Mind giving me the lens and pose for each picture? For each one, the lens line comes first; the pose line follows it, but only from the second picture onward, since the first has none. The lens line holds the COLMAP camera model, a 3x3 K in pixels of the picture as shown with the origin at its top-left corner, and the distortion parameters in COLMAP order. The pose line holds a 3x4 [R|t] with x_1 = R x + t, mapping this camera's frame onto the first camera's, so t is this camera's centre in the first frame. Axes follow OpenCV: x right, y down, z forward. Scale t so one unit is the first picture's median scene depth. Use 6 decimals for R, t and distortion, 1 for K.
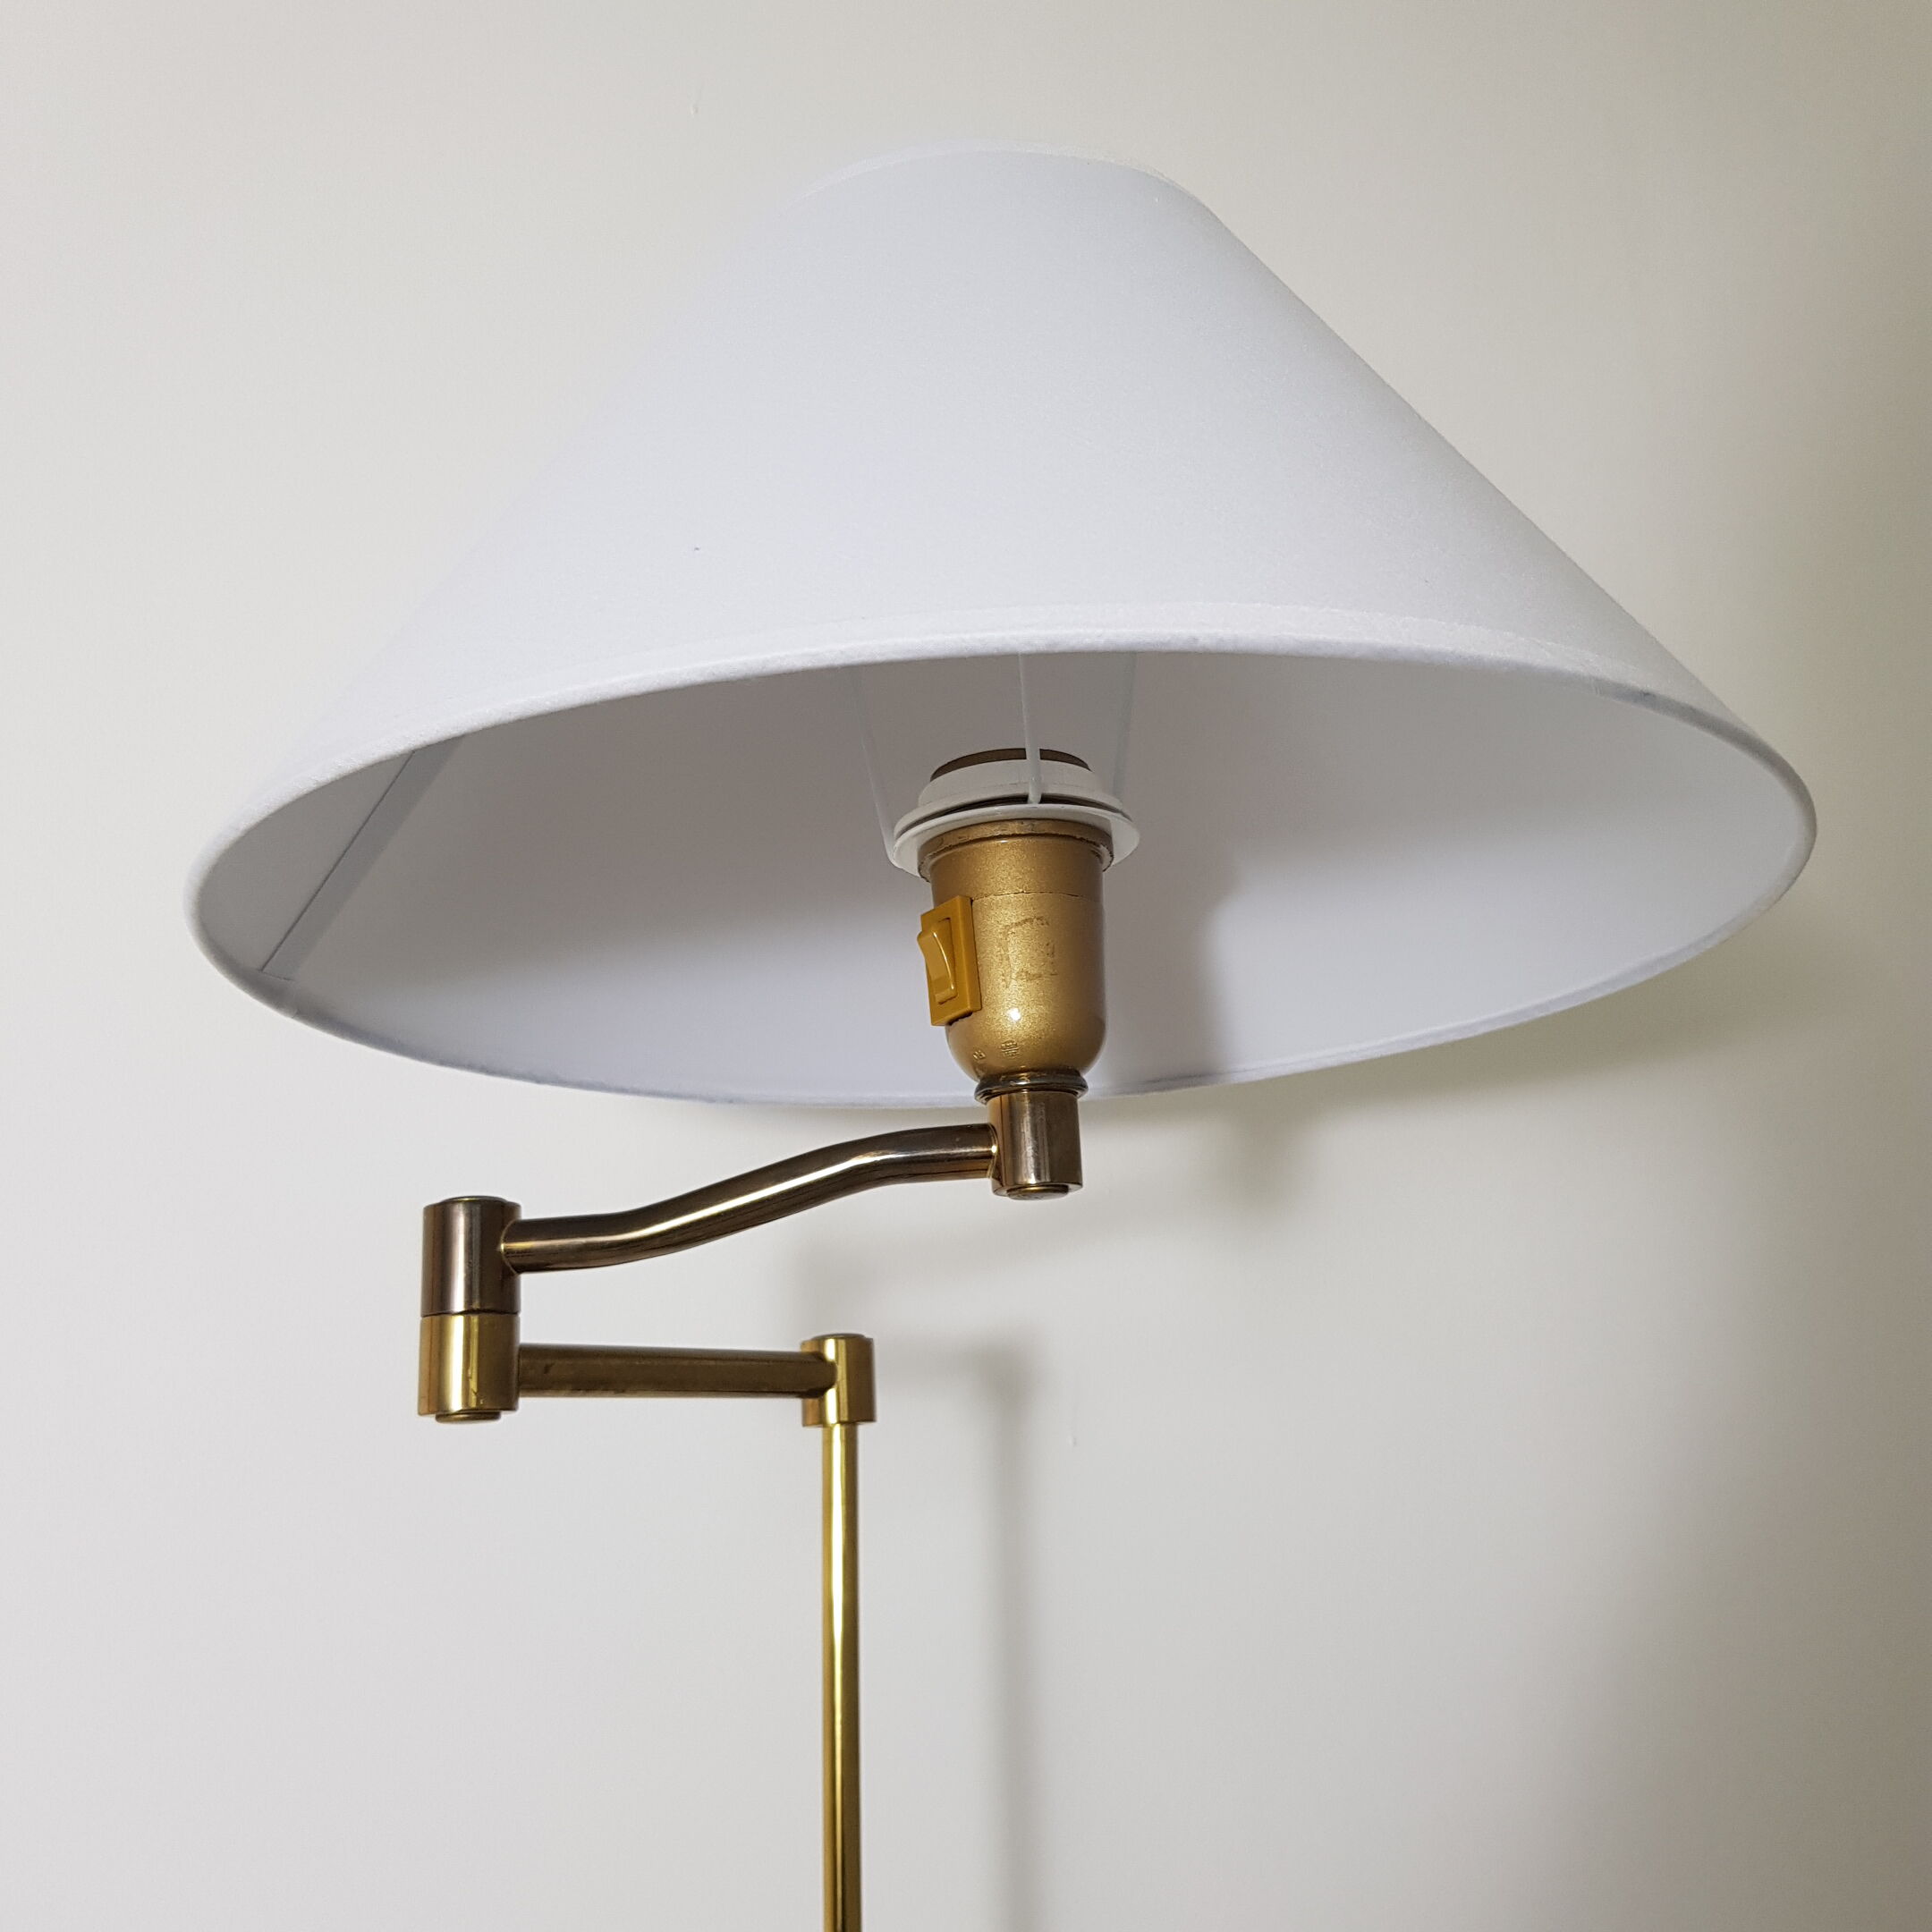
lens RADIAL K [[2139.5, 0, 966.7], [0, 2139.5, 976.0], [0, 0, 1]] dist [-0.009312, 0.000000]
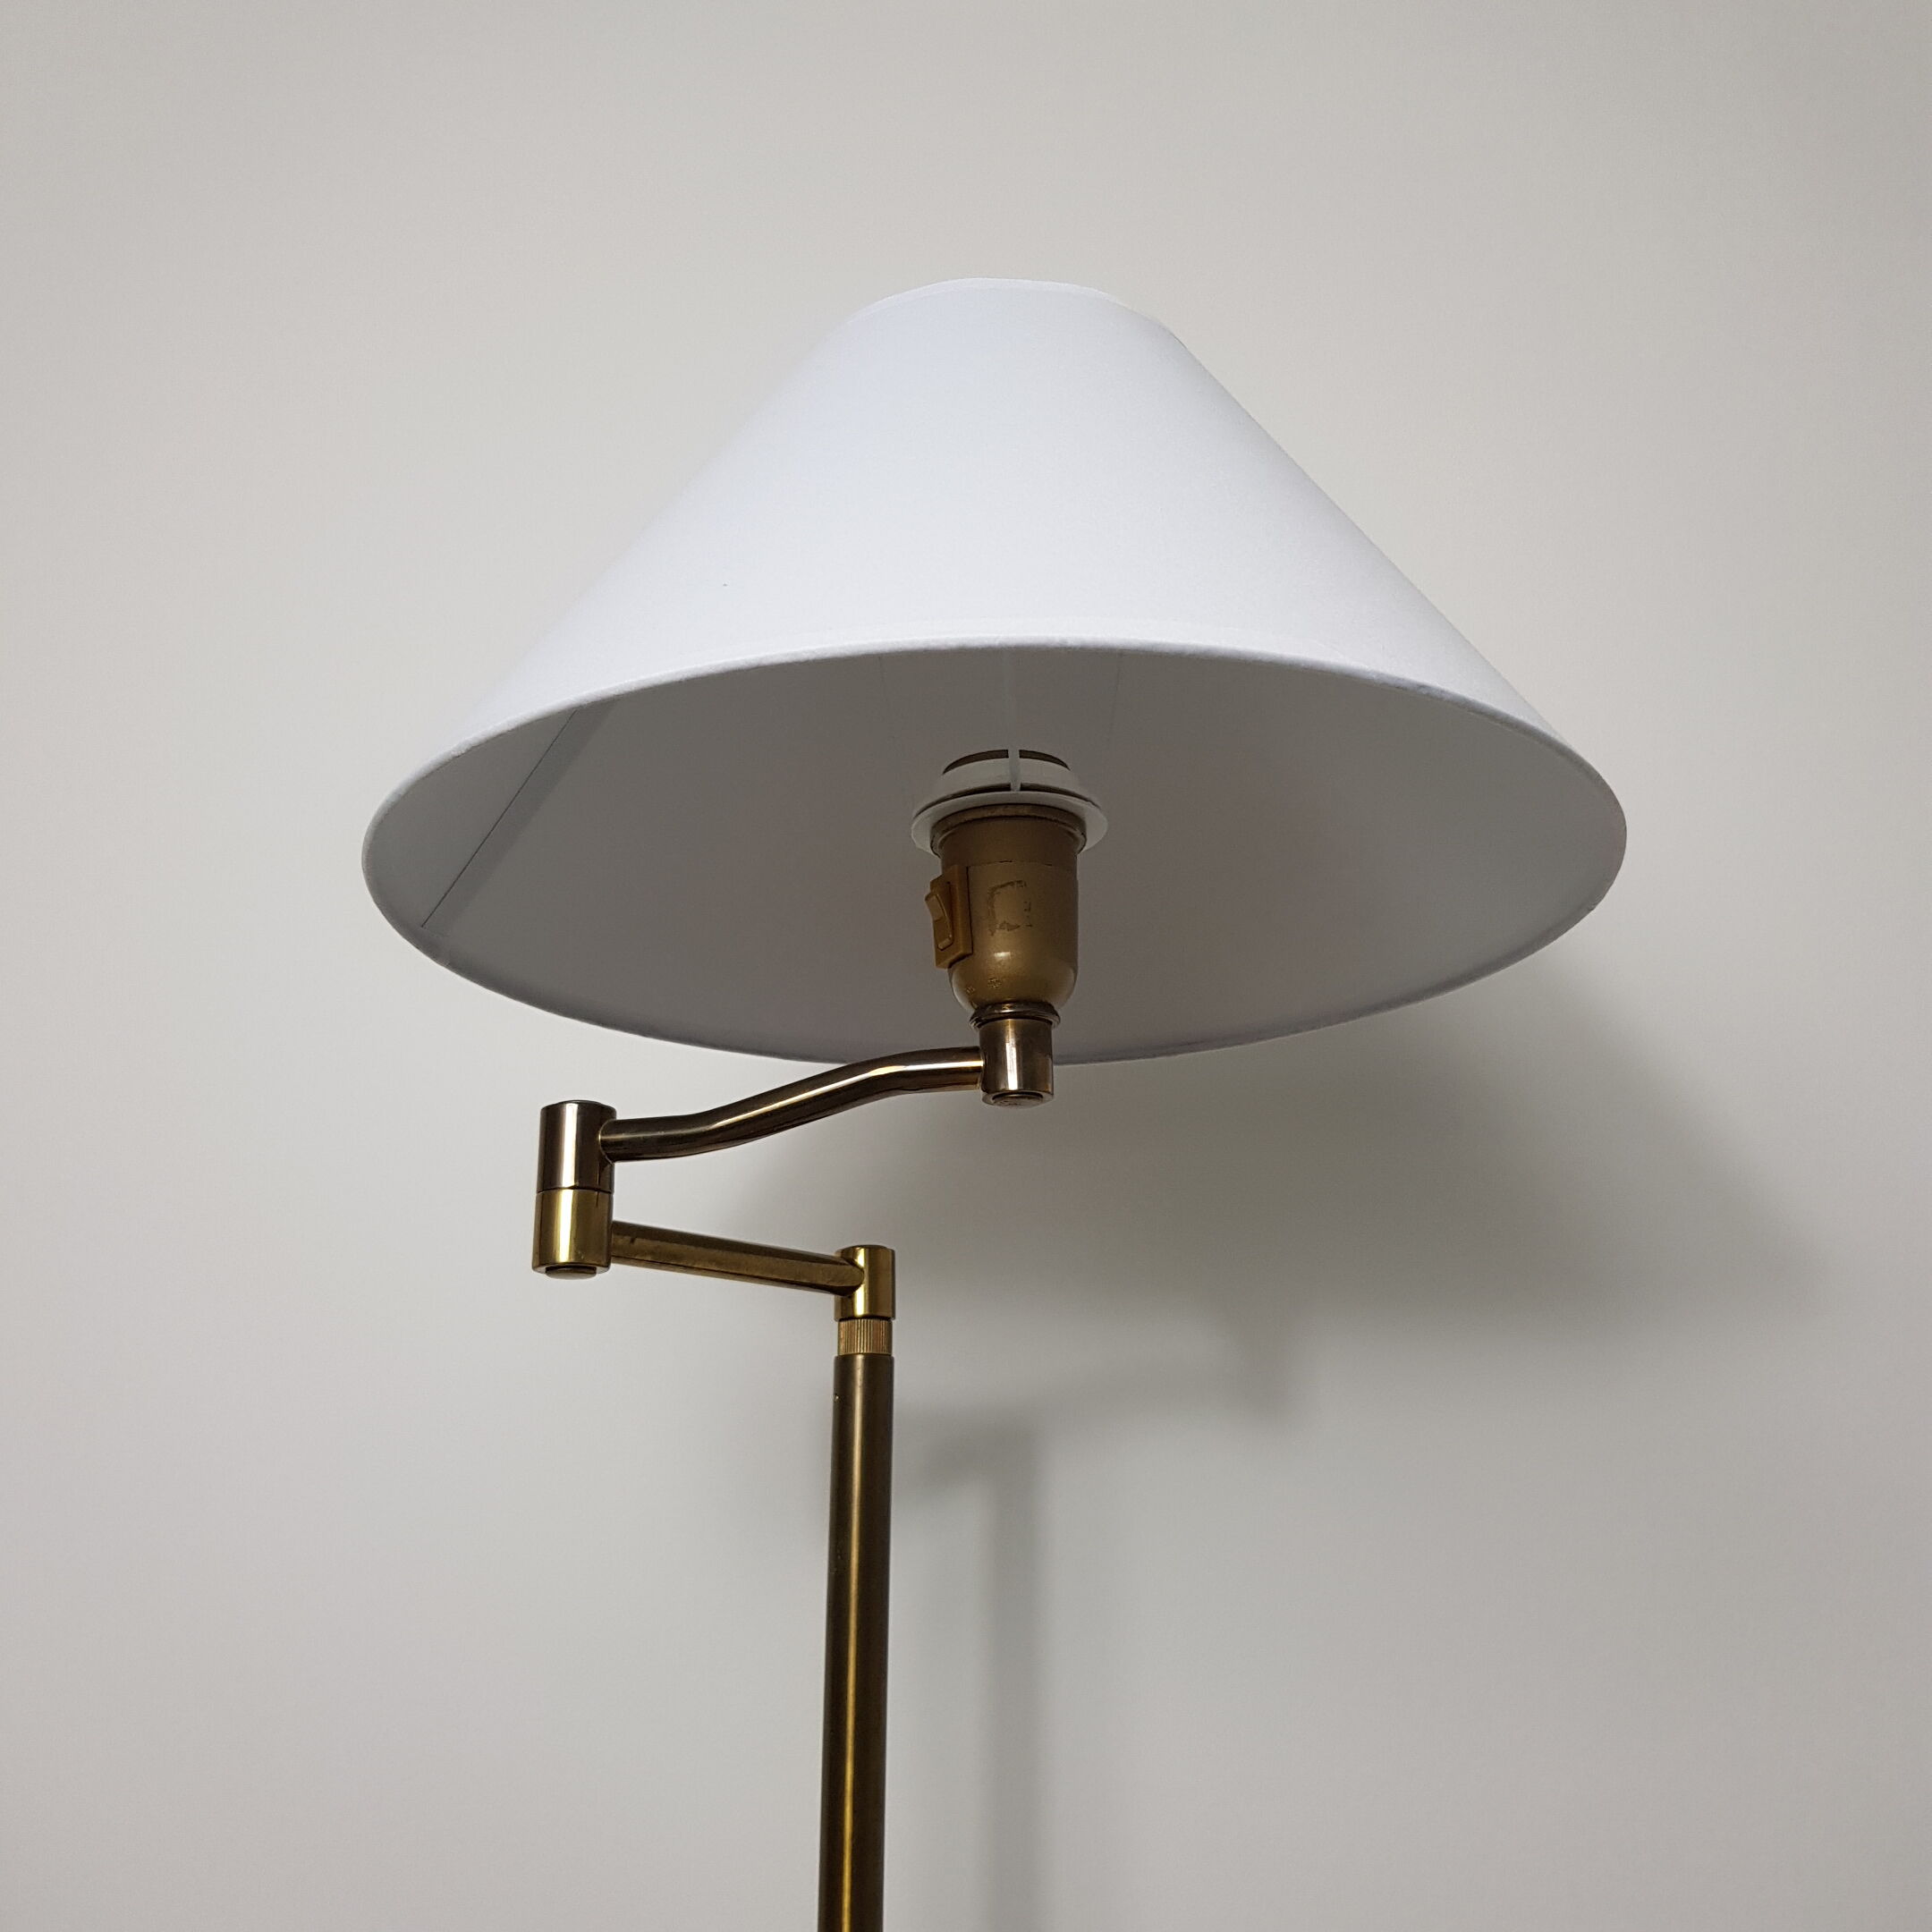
lens RADIAL K [[2139.5, 0, 968.7], [0, 2139.5, 955.3], [0, 0, 1]] dist [-0.009312, 0.000000]
pose [[0.996604, 0.007706, -0.081987, 0.161164], [-0.011924, 0.998623, -0.051079, 0.121568], [0.081481, 0.051884, 0.995324, -0.394773]]
